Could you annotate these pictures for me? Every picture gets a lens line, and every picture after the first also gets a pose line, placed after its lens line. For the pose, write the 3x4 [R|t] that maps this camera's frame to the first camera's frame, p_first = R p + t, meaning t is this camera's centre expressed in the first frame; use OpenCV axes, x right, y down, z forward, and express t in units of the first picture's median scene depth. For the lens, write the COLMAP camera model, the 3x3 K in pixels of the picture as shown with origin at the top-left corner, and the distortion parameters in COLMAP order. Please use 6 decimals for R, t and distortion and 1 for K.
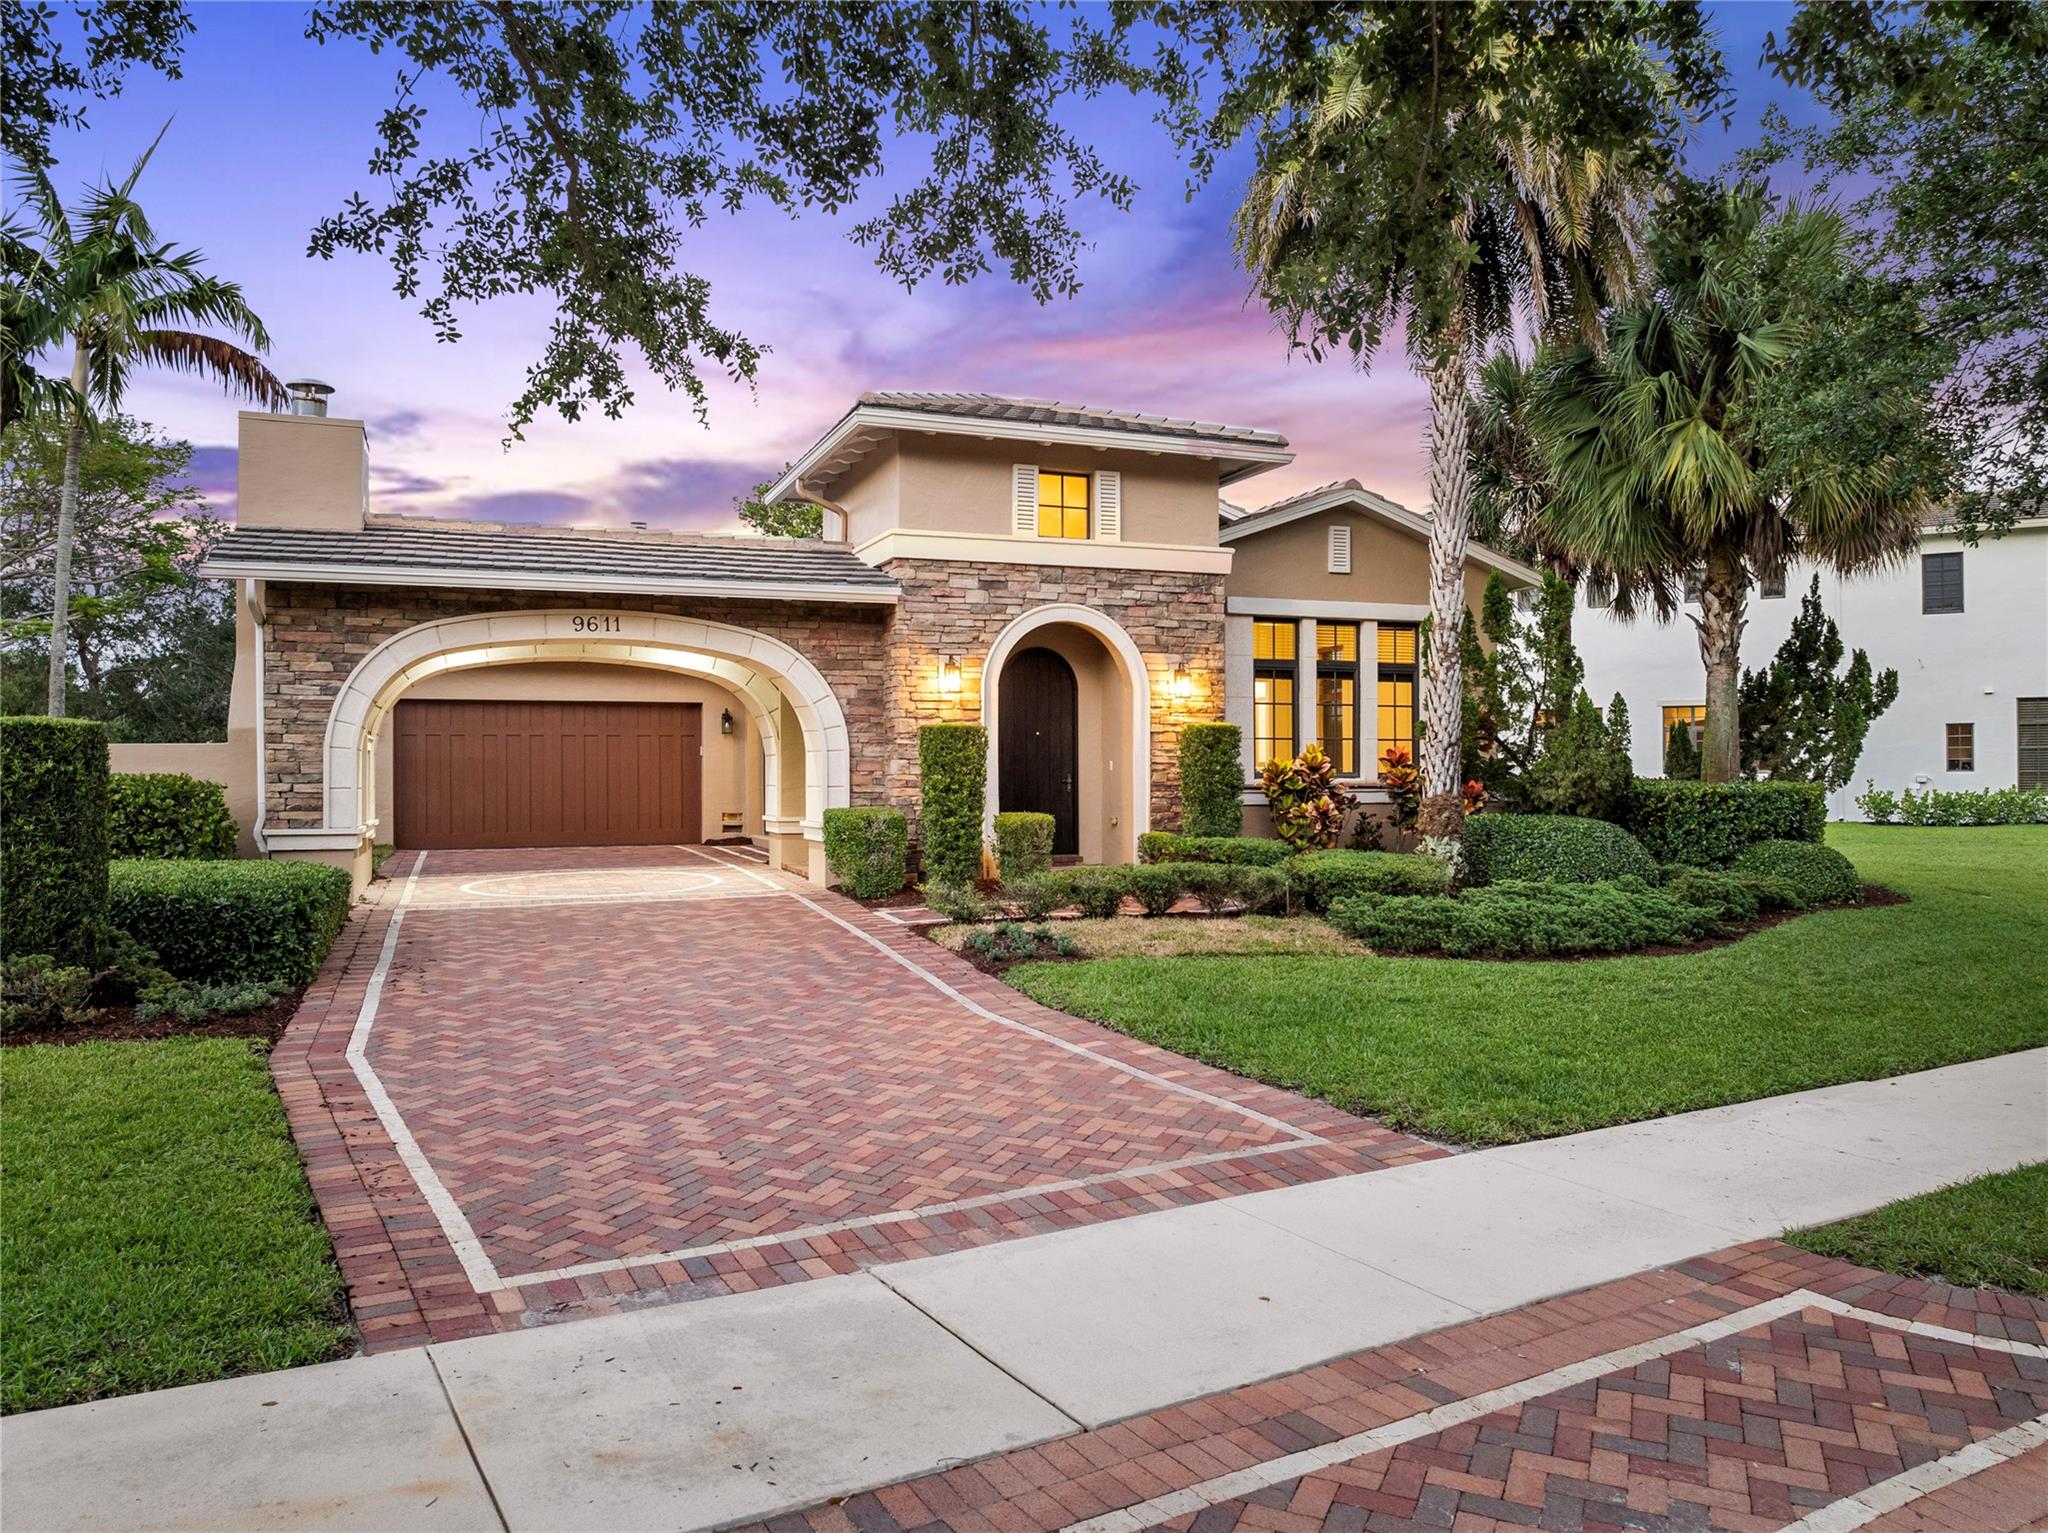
lens RADIAL K [[1462.3, 0, 1026.5], [0, 1462.3, 766.5], [0, 0, 1]] dist [-0.047369, 0.012112]
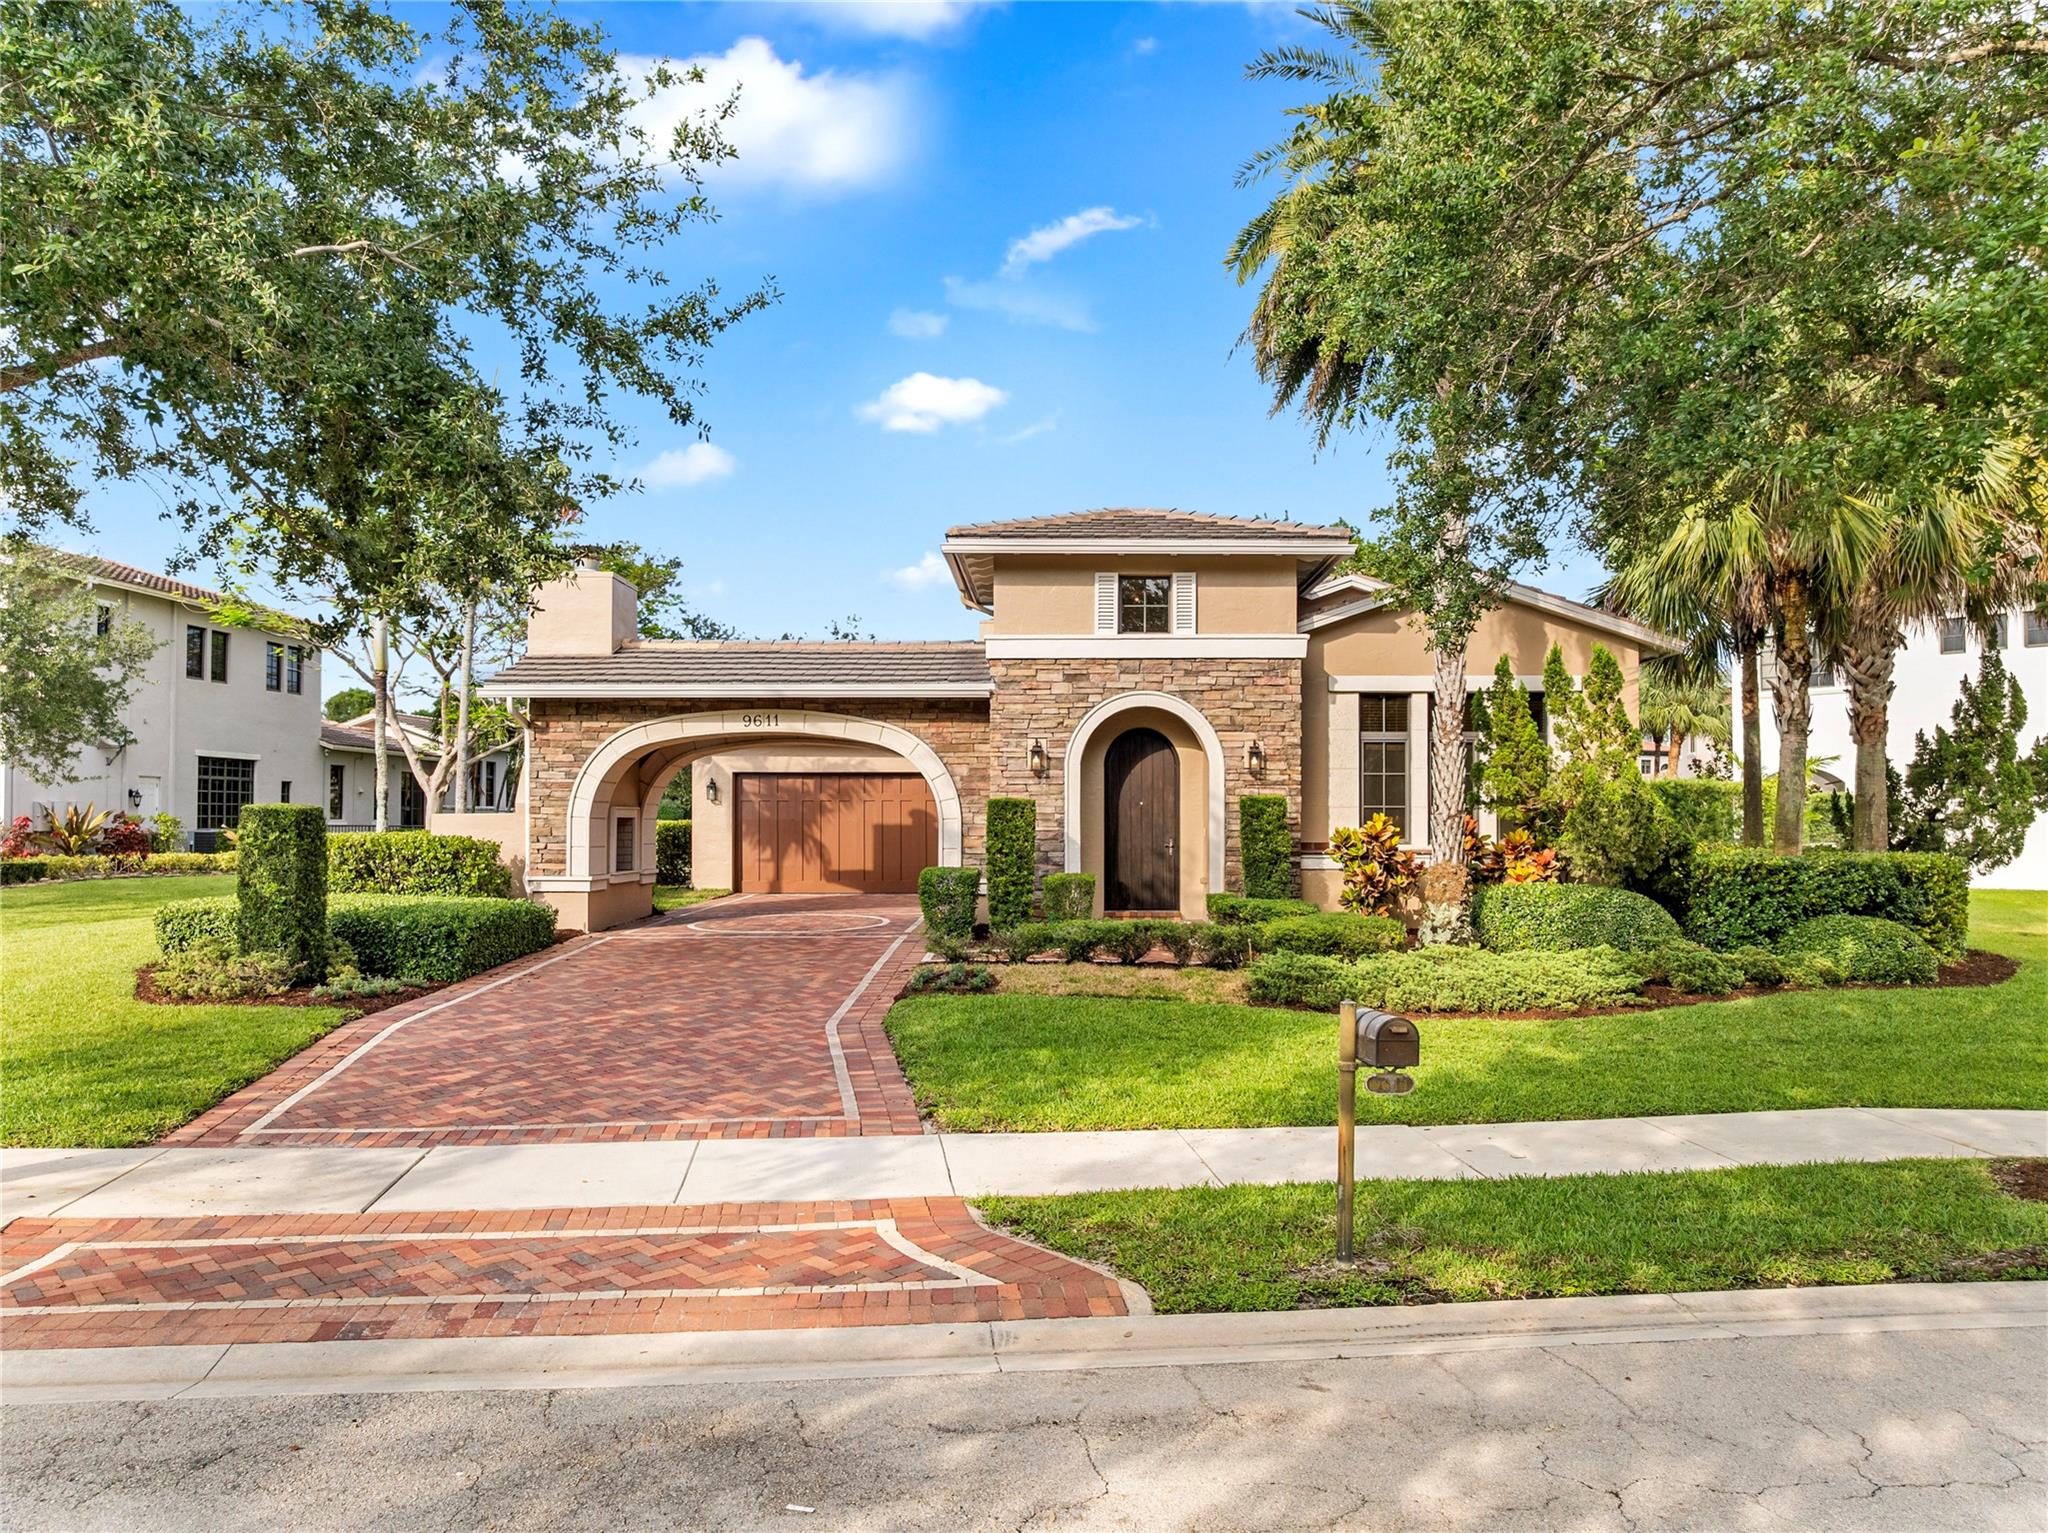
lens RADIAL K [[1462.3, 0, 1020.5], [0, 1462.3, 817.3], [0, 0, 1]] dist [-0.047369, 0.012112]
pose [[0.924590, 0.003292, -0.380948, 0.406427], [-0.003323, 0.999994, 0.000575, -0.013912], [0.380948, 0.000734, 0.924596, -0.103028]]
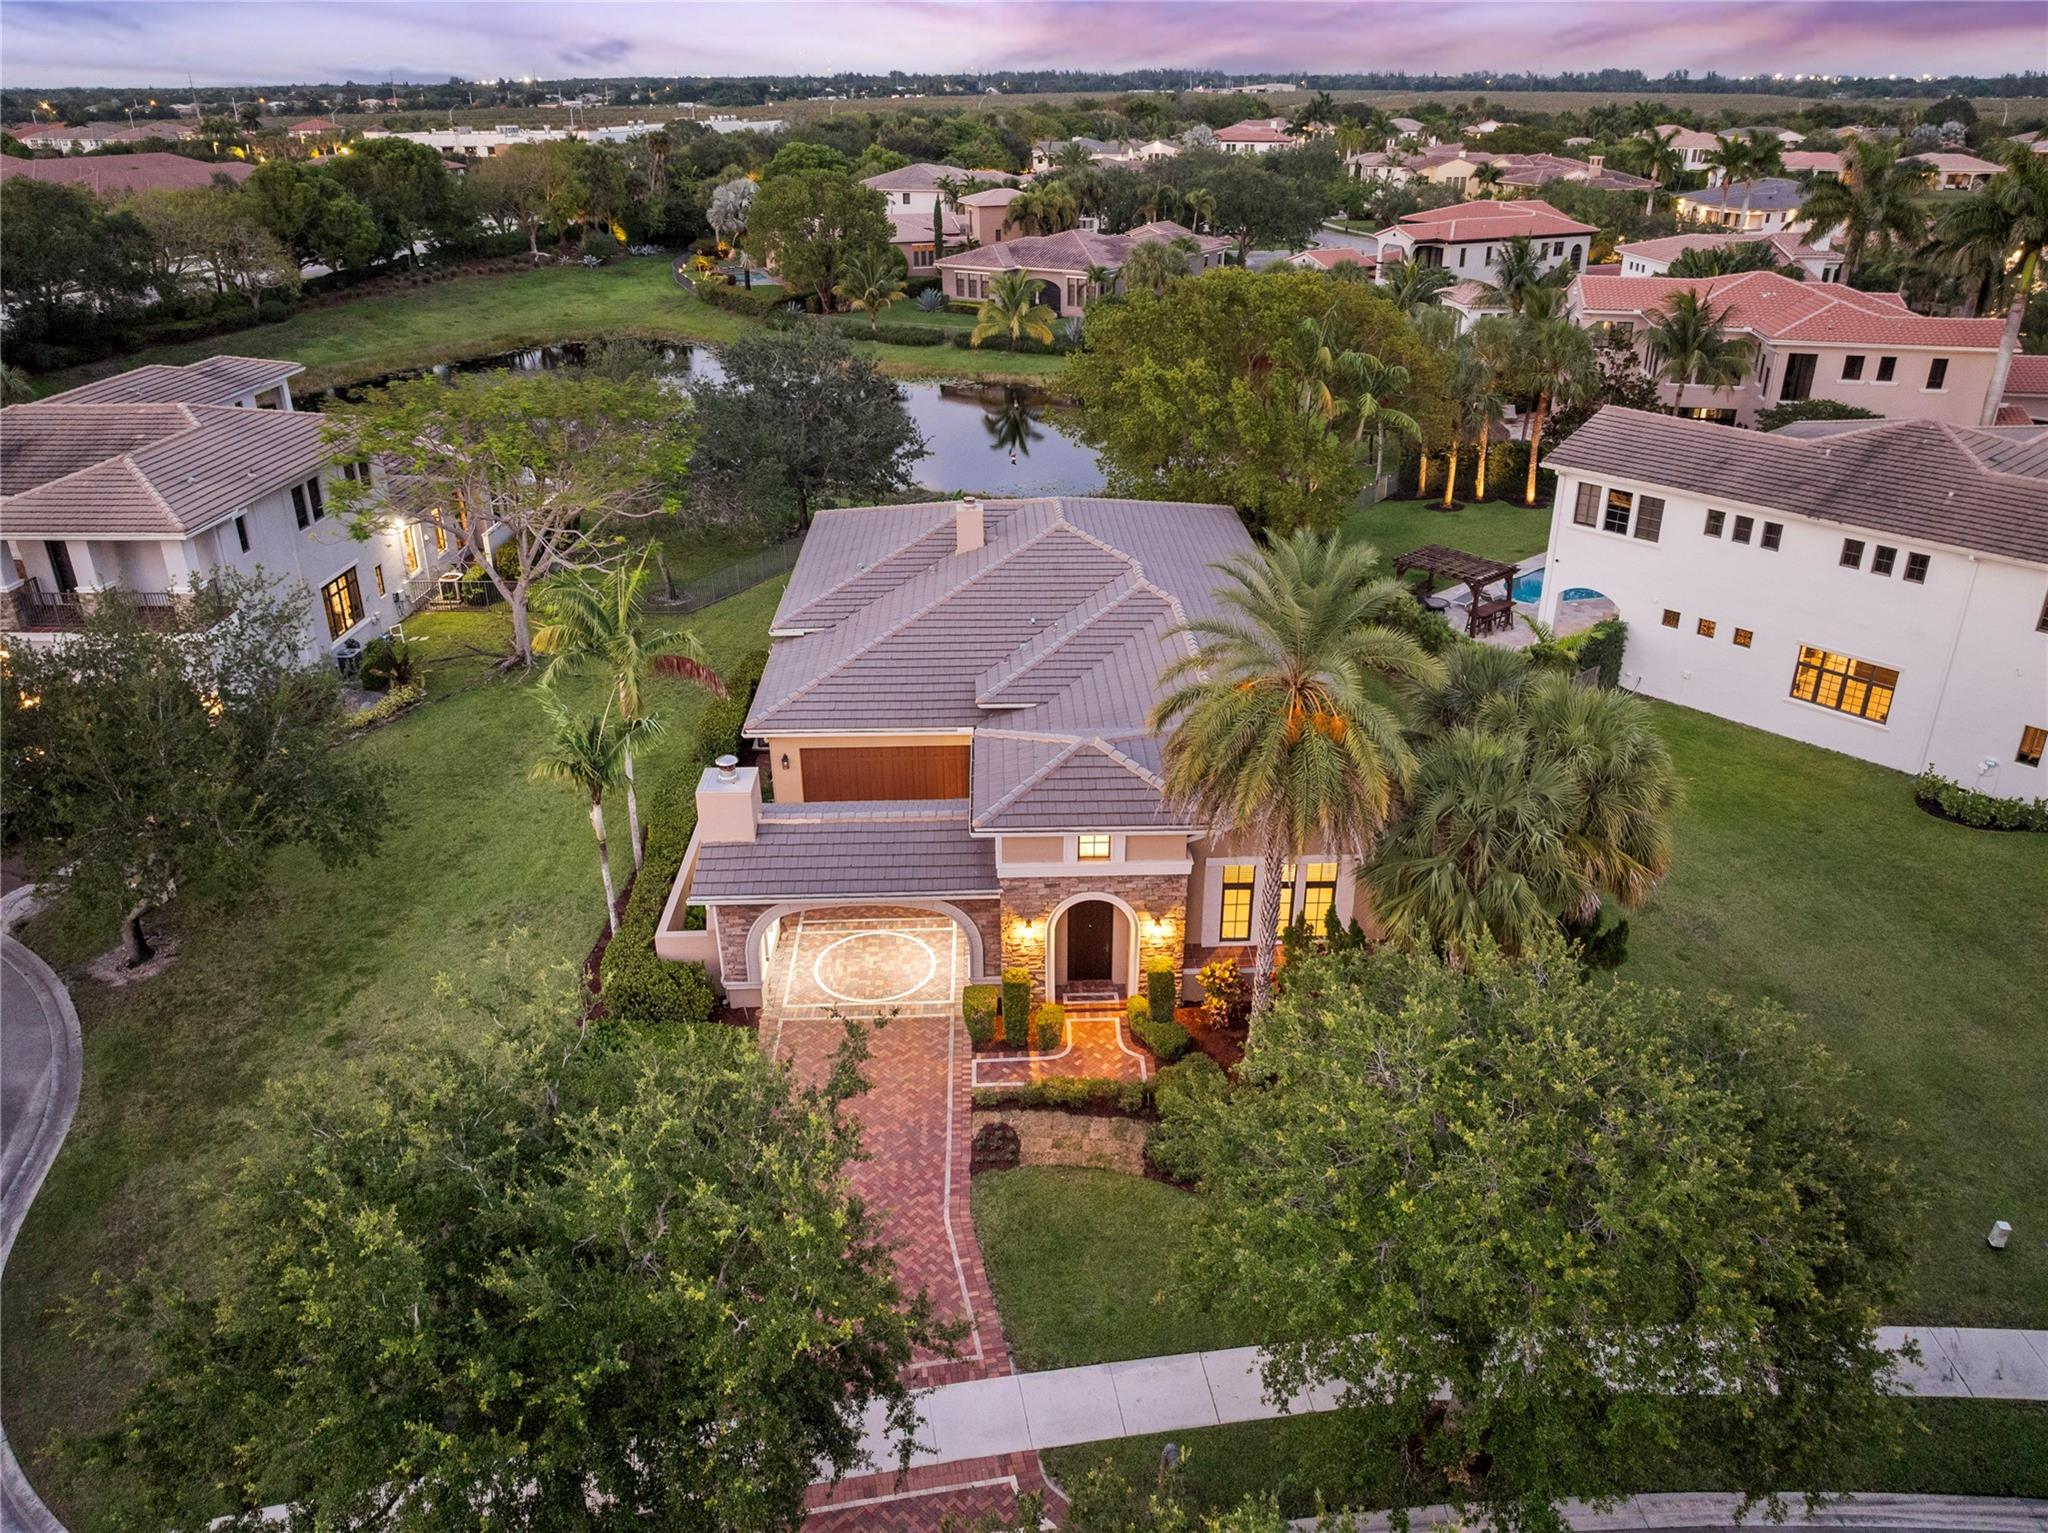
lens RADIAL K [[1462.3, 0, 1011.1], [0, 1462.3, 723.5], [0, 0, 1]] dist [-0.047369, 0.012112]
pose [[0.940633, 0.131720, -0.312825, 0.537549], [0.006268, 0.914733, 0.404011, -1.178126], [0.339368, -0.381987, 0.859602, -0.643659]]
